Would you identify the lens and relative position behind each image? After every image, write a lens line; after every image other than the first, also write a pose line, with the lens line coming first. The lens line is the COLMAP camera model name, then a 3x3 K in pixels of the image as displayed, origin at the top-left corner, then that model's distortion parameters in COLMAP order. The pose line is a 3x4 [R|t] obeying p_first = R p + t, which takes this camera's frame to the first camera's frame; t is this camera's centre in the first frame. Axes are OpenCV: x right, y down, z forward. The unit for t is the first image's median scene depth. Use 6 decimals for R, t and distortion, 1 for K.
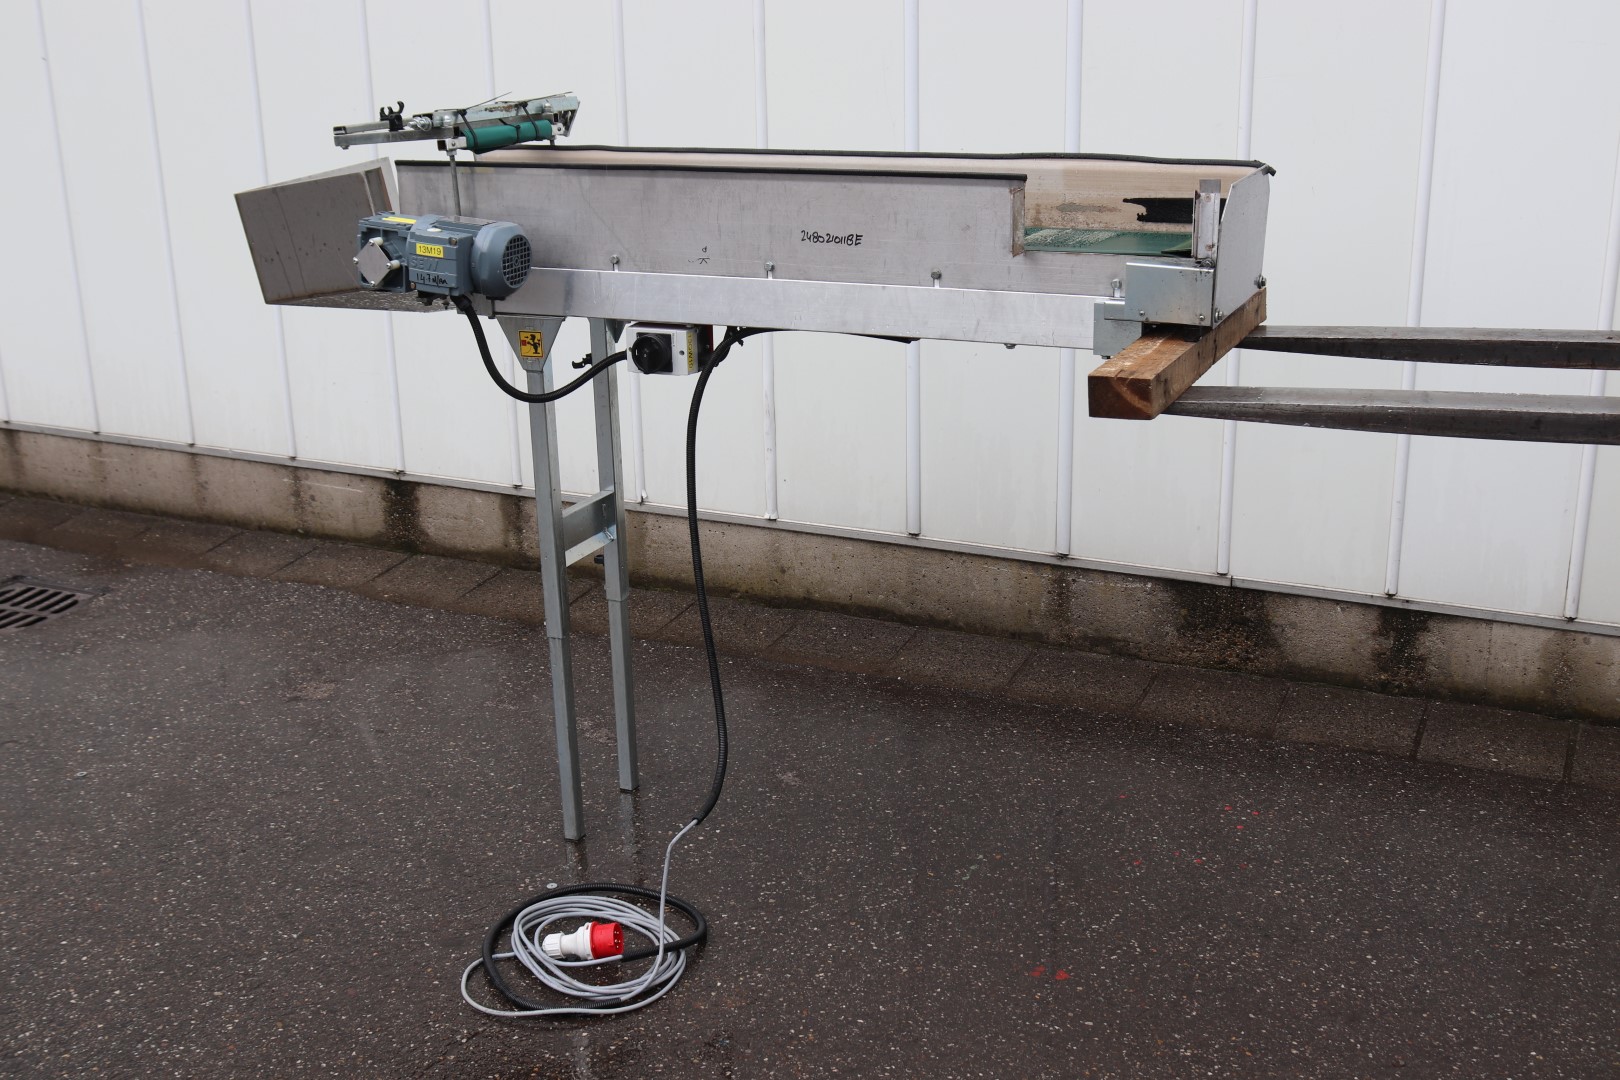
lens RADIAL K [[1905.6, 0, 810.0], [0, 1905.6, 540.0], [0, 0, 1]] dist [-0.070621, -0.016838]
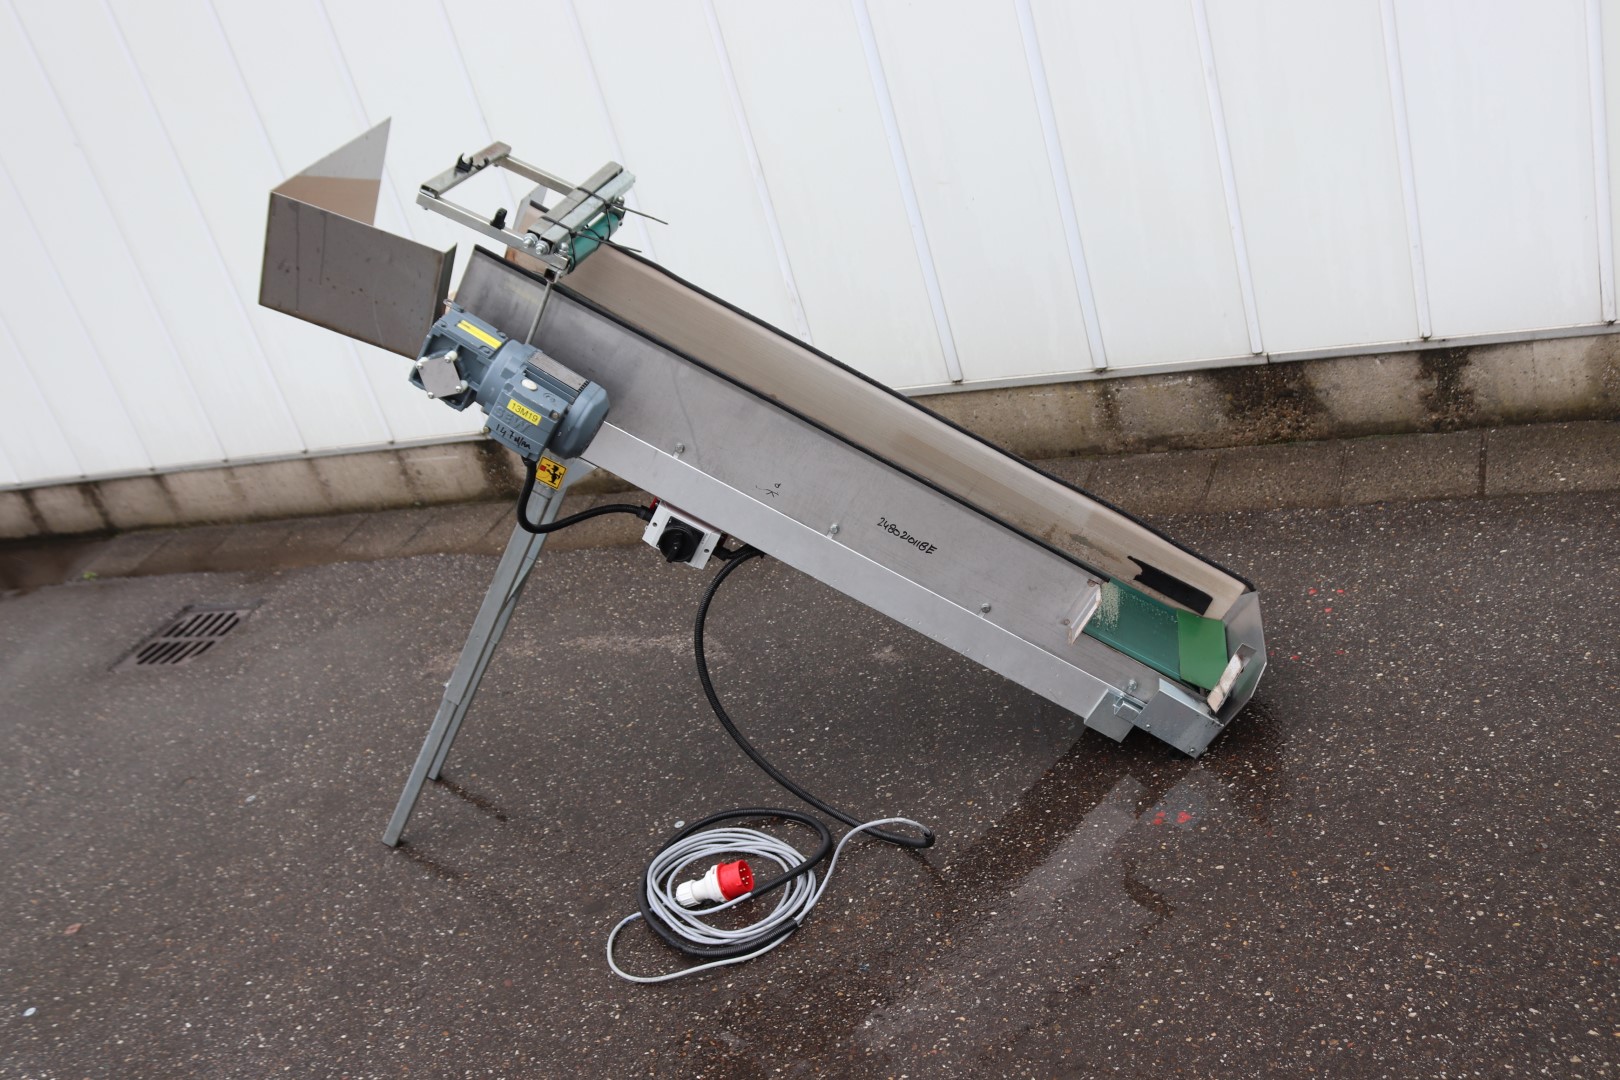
lens RADIAL K [[1565.5, 0, 811.3], [0, 1565.5, 562.5], [0, 0, 1]] dist [-0.136186, 0.092985]
pose [[0.967930, -0.232144, -0.096023, 0.046907], [0.242991, 0.962162, 0.123286, -0.041255], [0.063770, -0.142665, 0.987715, 0.181274]]
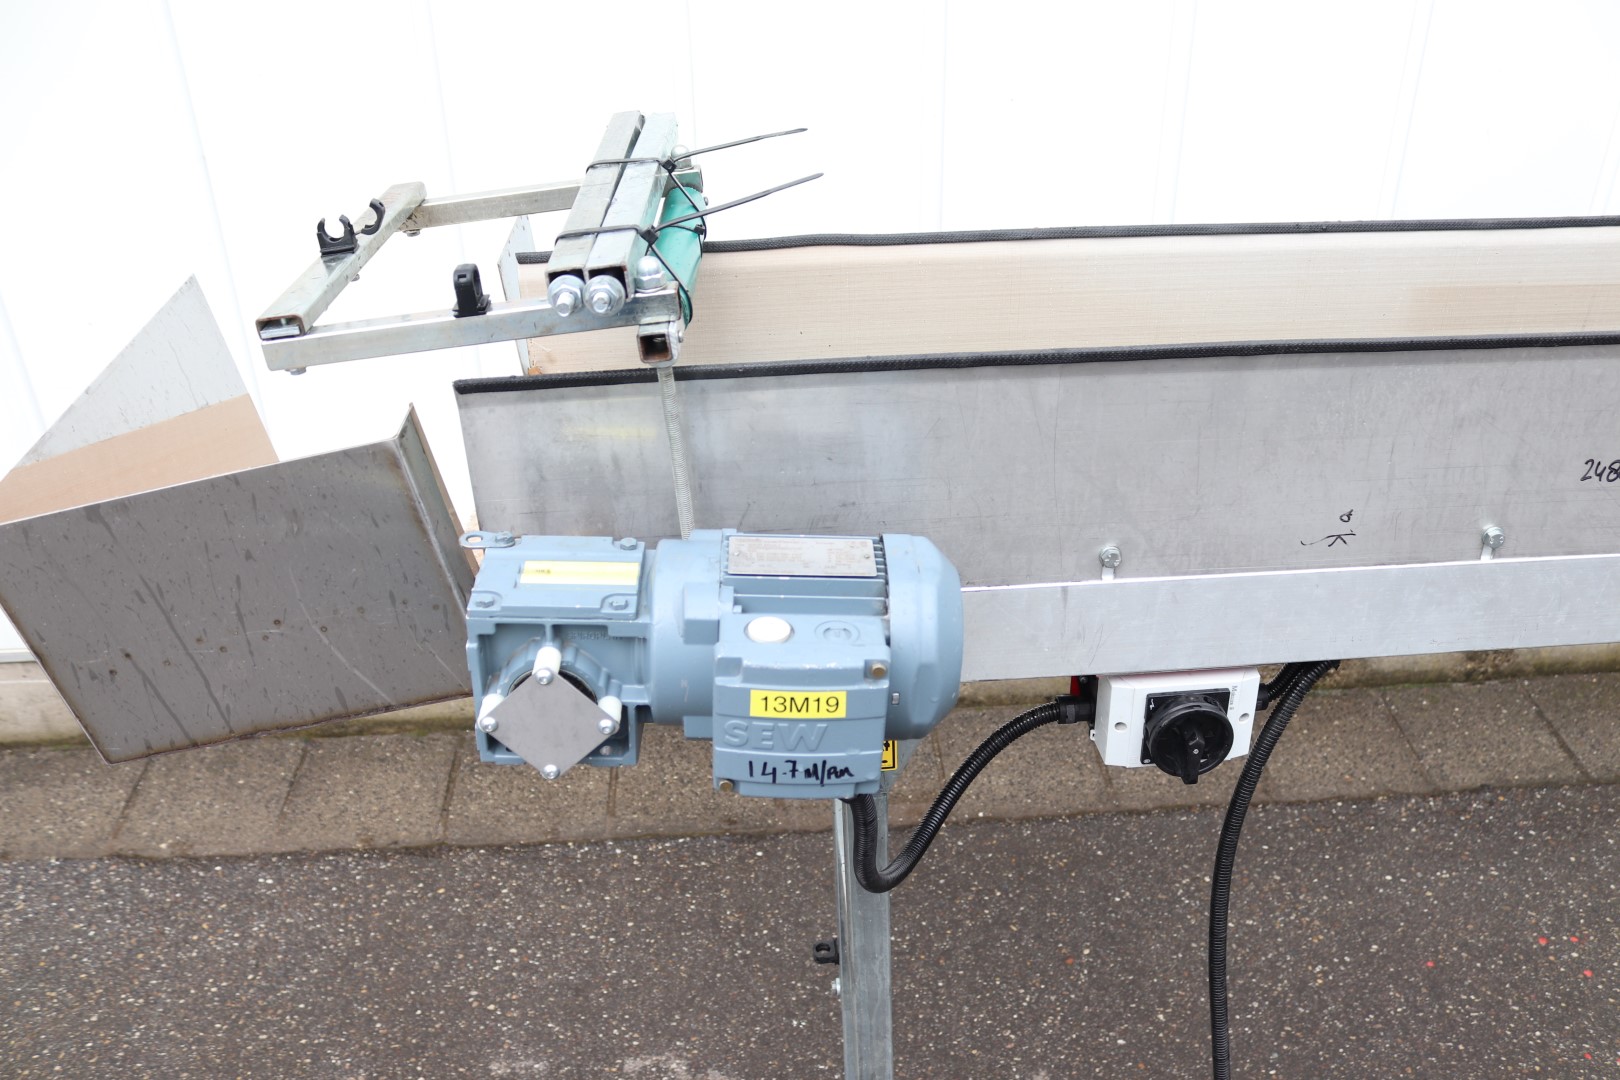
lens RADIAL K [[1324.9, 0, 810.0], [0, 1324.9, 540.0], [0, 0, 1]] dist [-0.083571, 0.003988]
pose [[0.877866, -0.235880, 0.416787, -0.261435], [0.143768, 0.959951, 0.240468, -0.213831], [-0.456817, -0.151178, 0.876620, 0.710537]]
